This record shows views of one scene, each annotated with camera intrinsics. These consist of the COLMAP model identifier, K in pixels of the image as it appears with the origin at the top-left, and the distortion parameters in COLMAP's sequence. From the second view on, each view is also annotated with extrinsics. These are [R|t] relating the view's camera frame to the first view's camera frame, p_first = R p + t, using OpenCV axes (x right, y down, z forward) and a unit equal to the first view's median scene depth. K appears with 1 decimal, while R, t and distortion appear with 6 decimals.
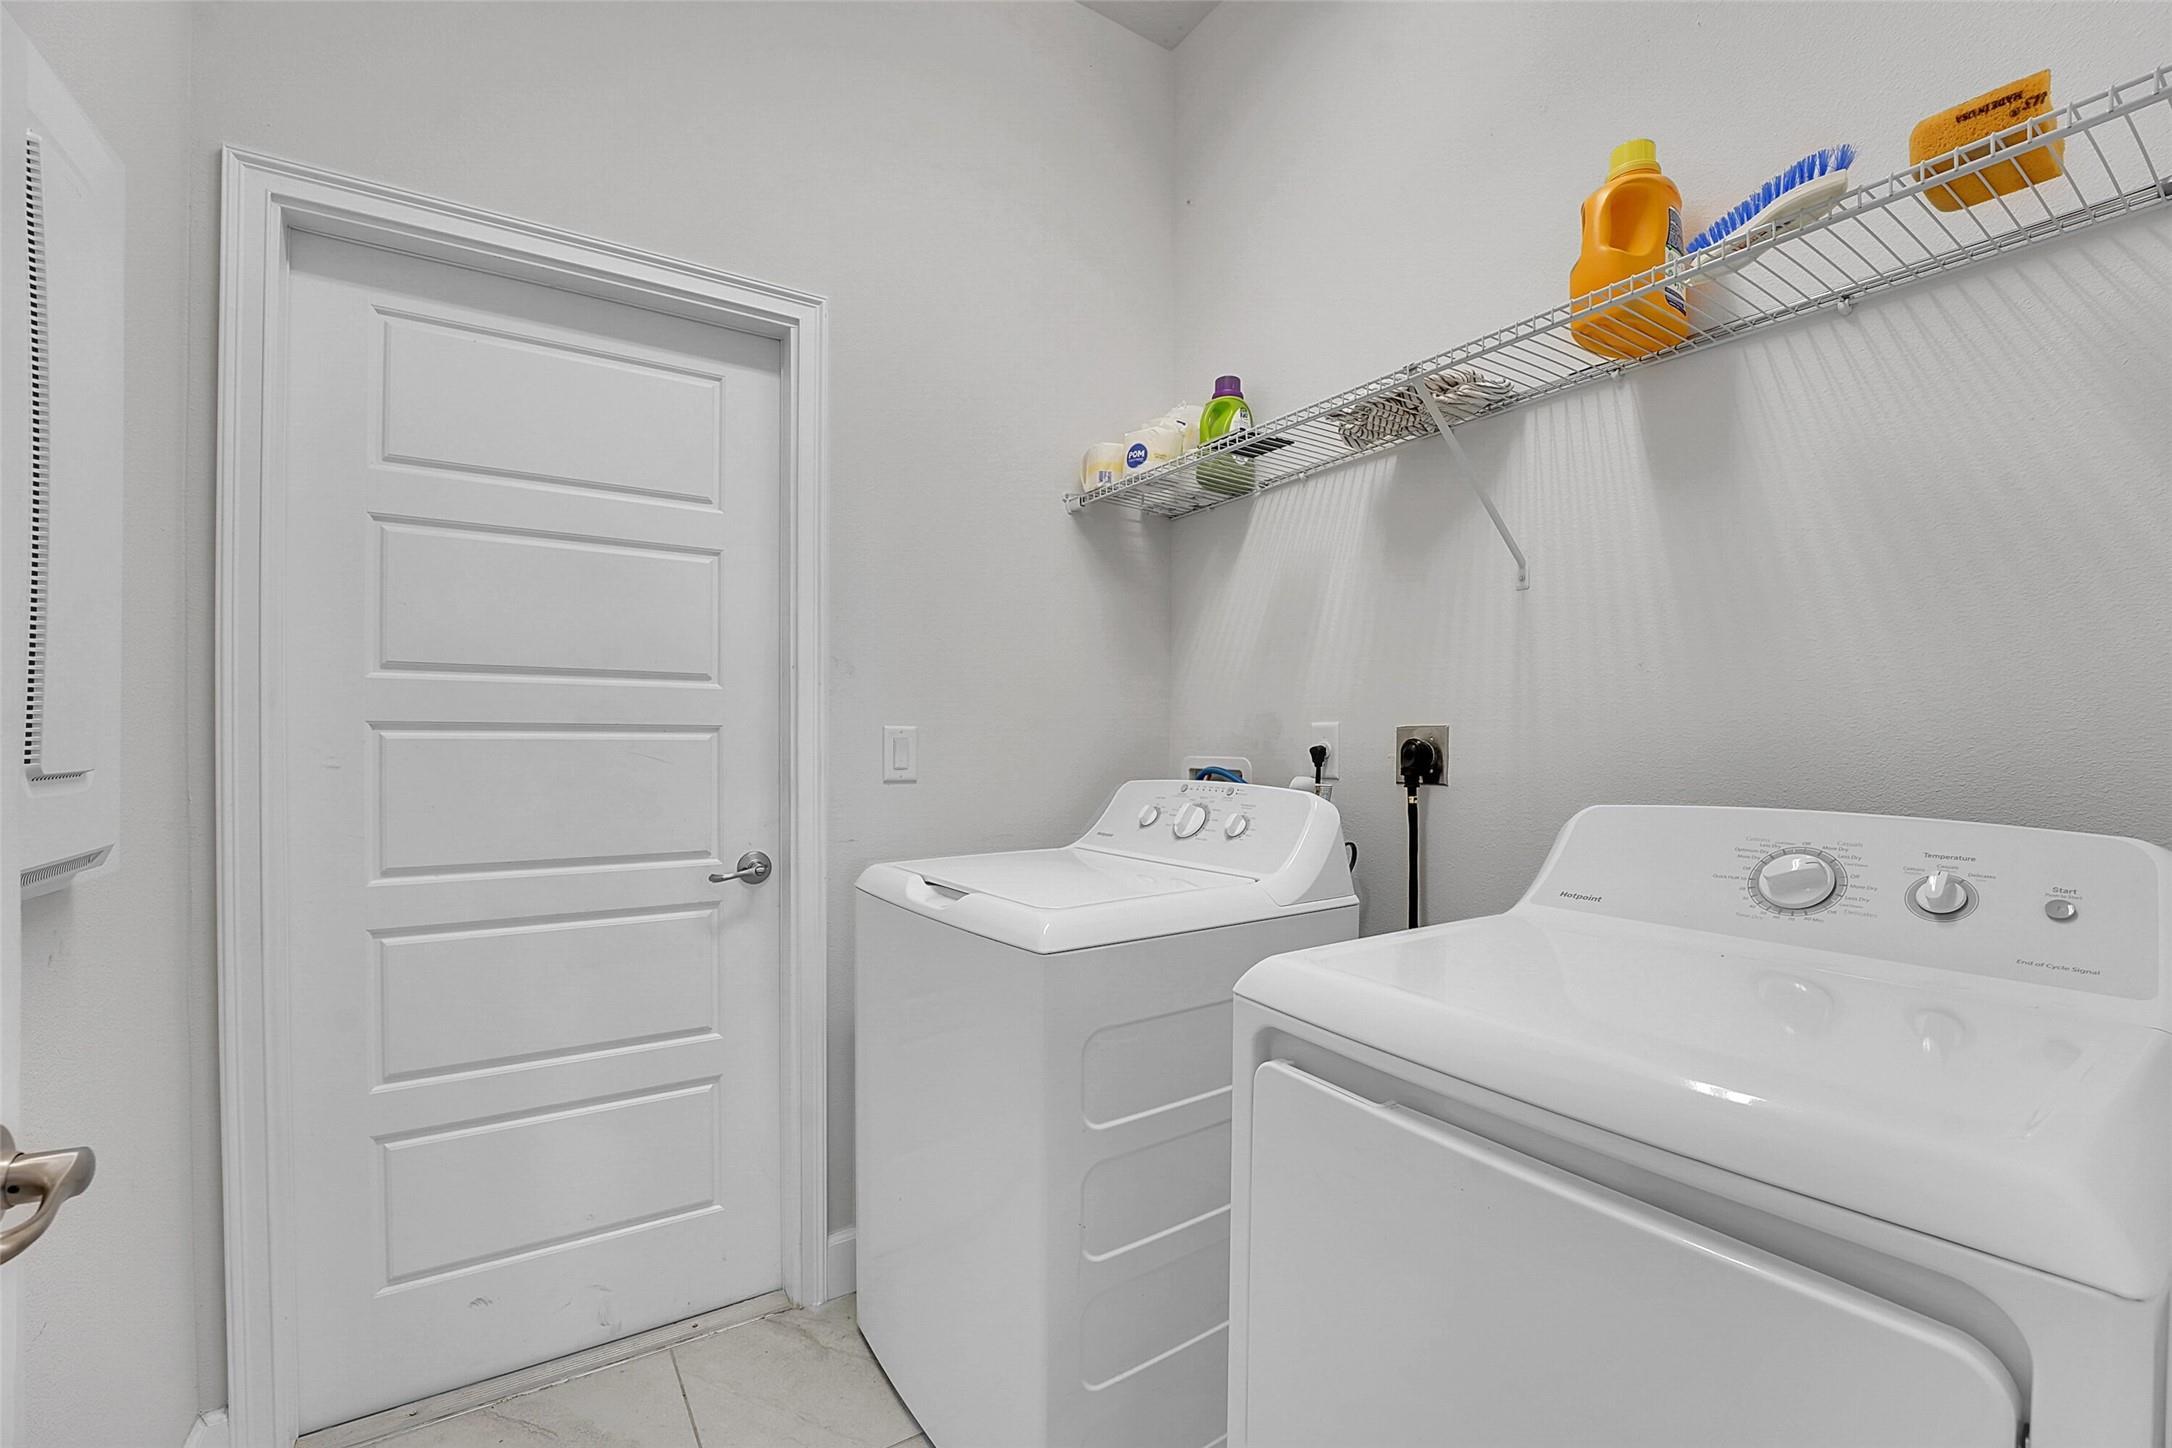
lens RADIAL K [[887.9, 0, 1086.0], [0, 887.9, 724.0], [0, 0, 1]] dist [-0.024346, 0.000013]
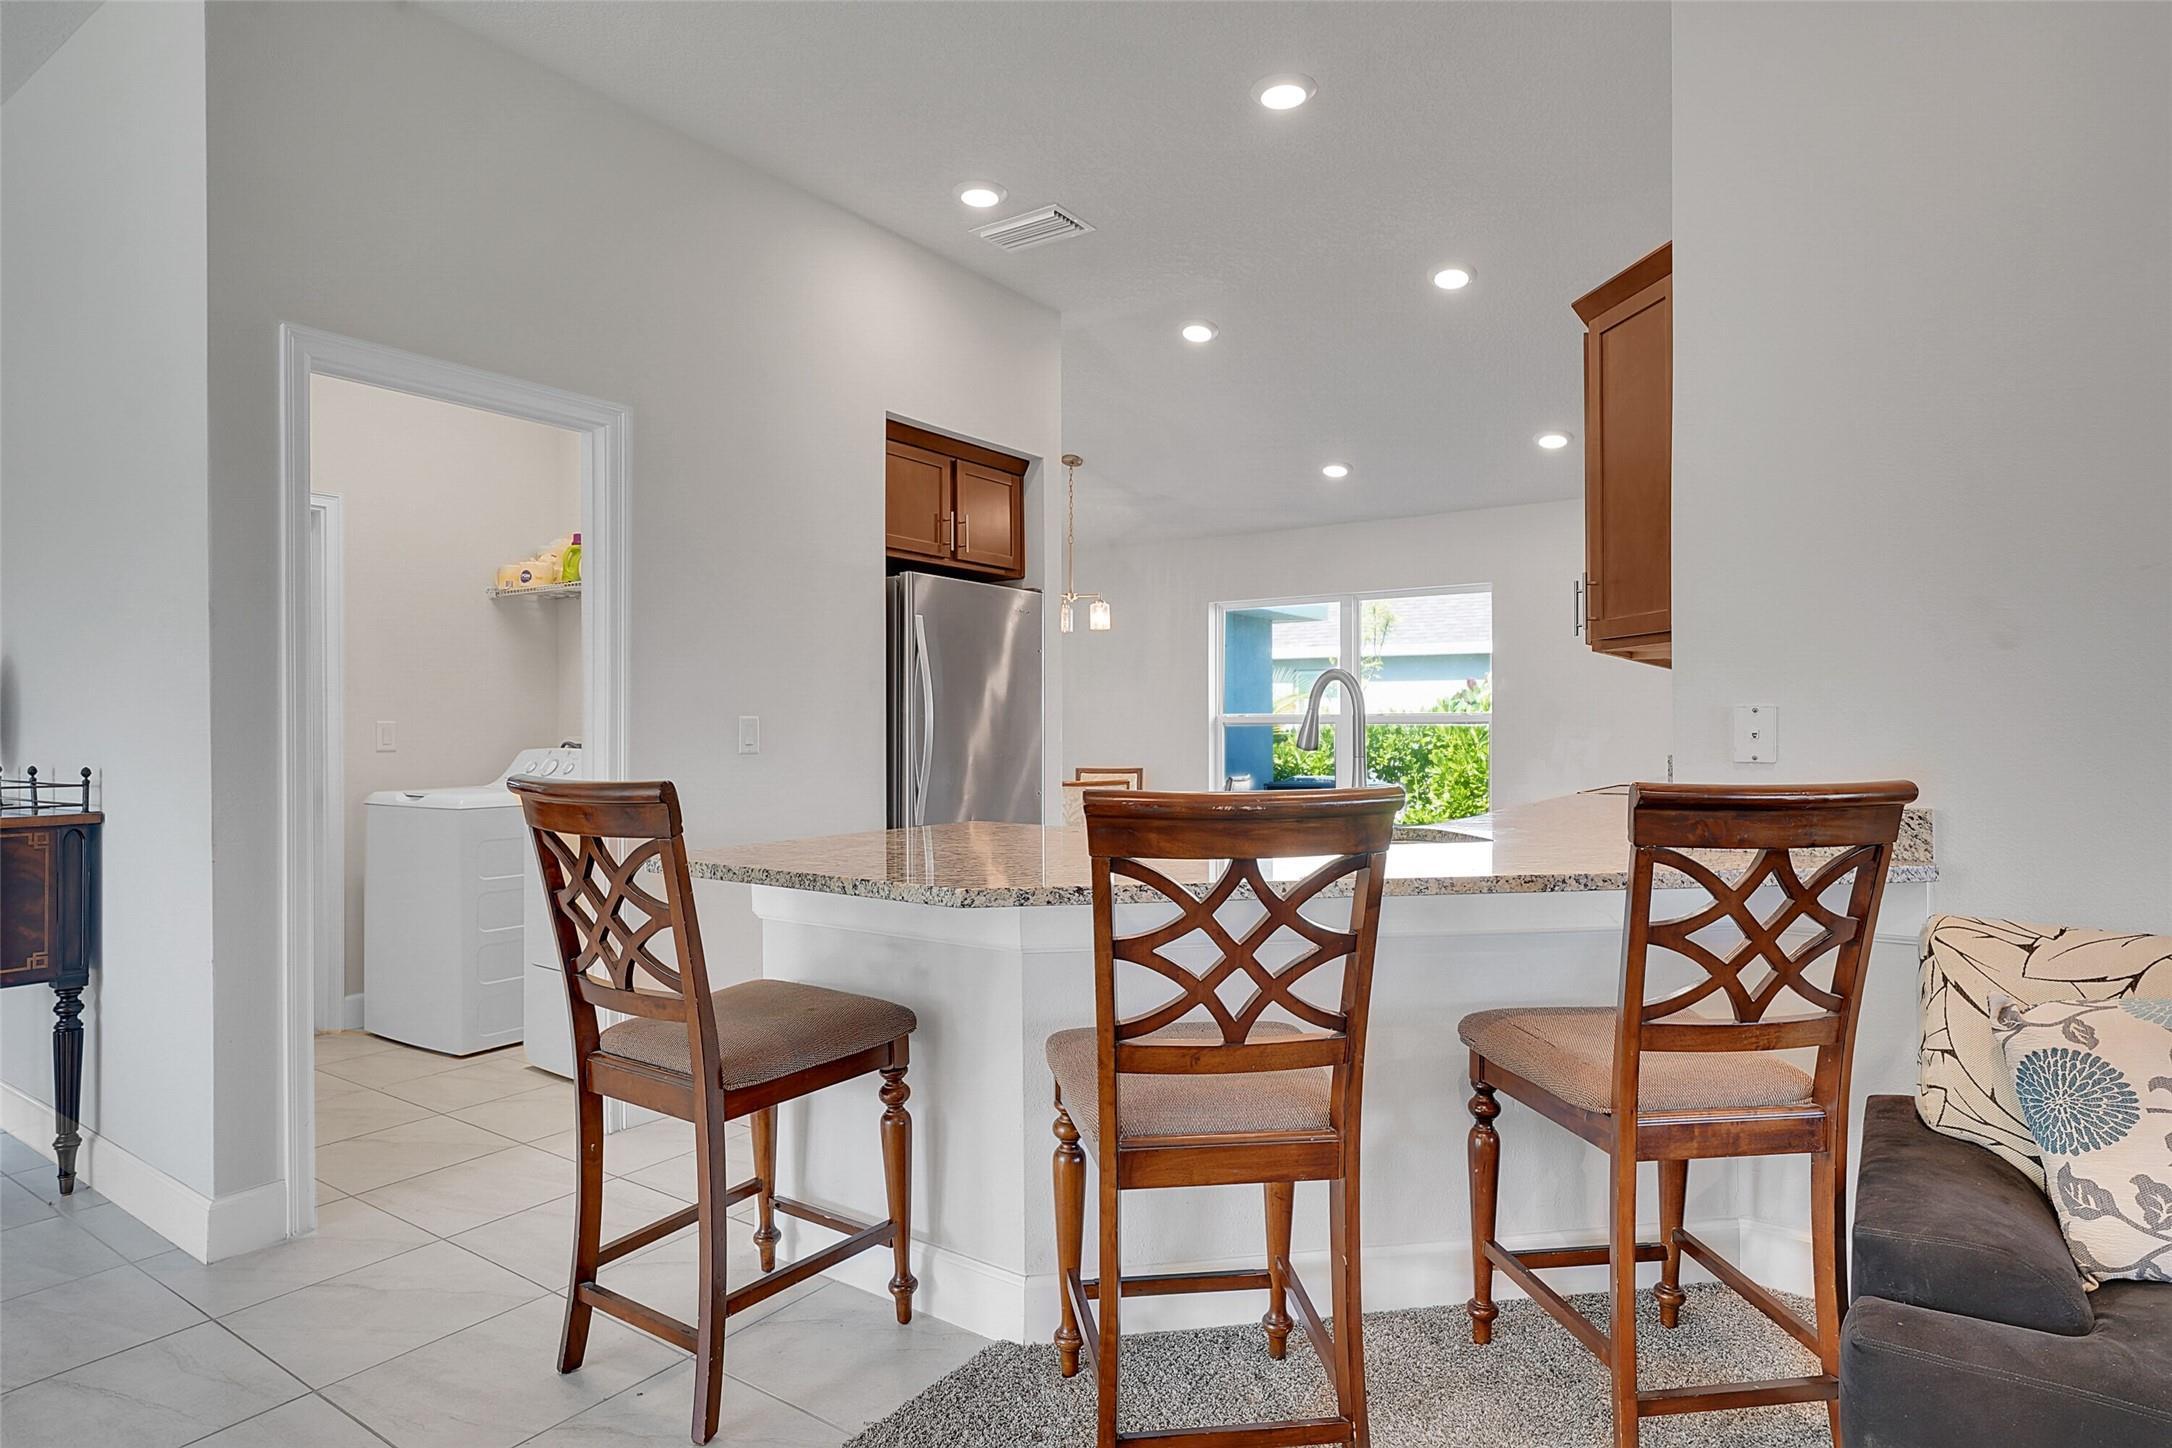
lens RADIAL K [[1227.4, 0, 1086.0], [0, 1227.4, 724.0], [0, 0, 1]] dist [-0.017660, 0.000799]
pose [[0.931217, -0.010210, 0.364323, 0.216239], [0.008931, 0.999947, 0.005195, 0.008016], [-0.364357, -0.001584, 0.931258, -1.858466]]
